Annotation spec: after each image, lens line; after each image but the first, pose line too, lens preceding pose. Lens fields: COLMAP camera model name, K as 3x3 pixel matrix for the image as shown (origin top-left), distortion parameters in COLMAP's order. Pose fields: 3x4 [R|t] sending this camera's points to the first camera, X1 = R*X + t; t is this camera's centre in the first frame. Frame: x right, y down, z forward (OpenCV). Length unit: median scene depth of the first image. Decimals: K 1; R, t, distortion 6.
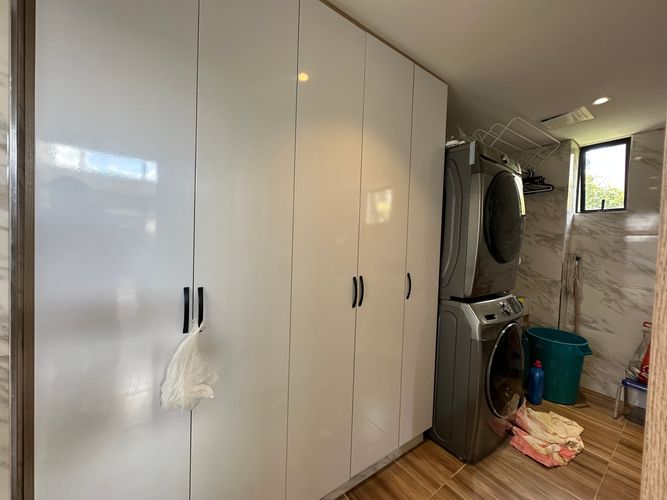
lens RADIAL K [[264.8, 0, 333.5], [0, 264.8, 250.7], [0, 0, 1]] dist [-0.004541, -0.000240]
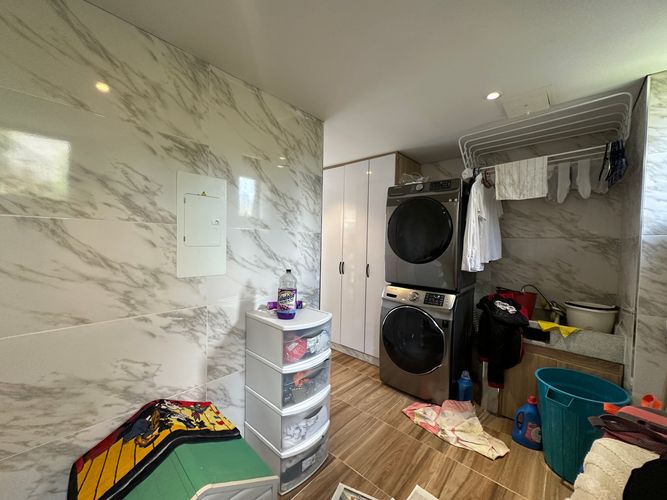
lens RADIAL K [[264.8, 0, 333.6], [0, 264.8, 250.0], [0, 0, 1]] dist [-0.004541, -0.000240]
pose [[0.212348, -0.005116, -0.977181, 2.259764], [-0.045740, 0.998838, -0.015169, 0.024722], [0.976123, 0.047918, 0.211868, 0.348899]]
